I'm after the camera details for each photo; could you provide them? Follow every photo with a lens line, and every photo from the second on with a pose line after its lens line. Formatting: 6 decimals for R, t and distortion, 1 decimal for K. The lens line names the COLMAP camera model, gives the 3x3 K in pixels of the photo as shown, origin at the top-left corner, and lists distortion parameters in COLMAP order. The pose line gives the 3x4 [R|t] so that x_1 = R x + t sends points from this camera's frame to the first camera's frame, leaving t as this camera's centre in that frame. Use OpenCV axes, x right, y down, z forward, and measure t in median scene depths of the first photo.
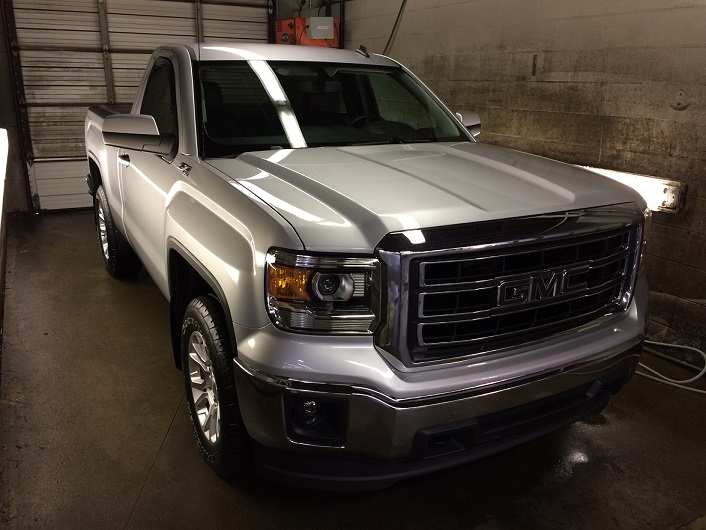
lens RADIAL K [[601.5, 0, 353.0], [0, 601.5, 265.0], [0, 0, 1]] dist [0.097972, -0.120548]
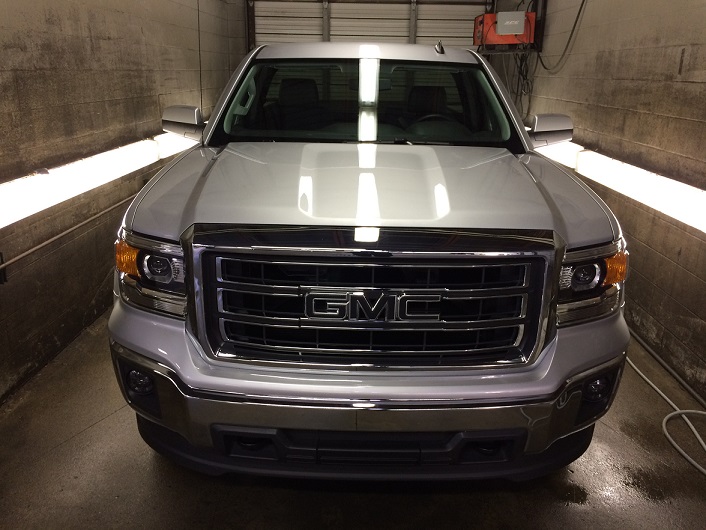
lens RADIAL K [[601.5, 0, 353.0], [0, 601.5, 265.0], [0, 0, 1]] dist [0.097972, -0.120548]
pose [[0.878195, 0.149676, -0.454280, 0.312082], [-0.149689, 0.988071, 0.036175, -0.024697], [0.454276, 0.036232, 0.890124, 0.086327]]
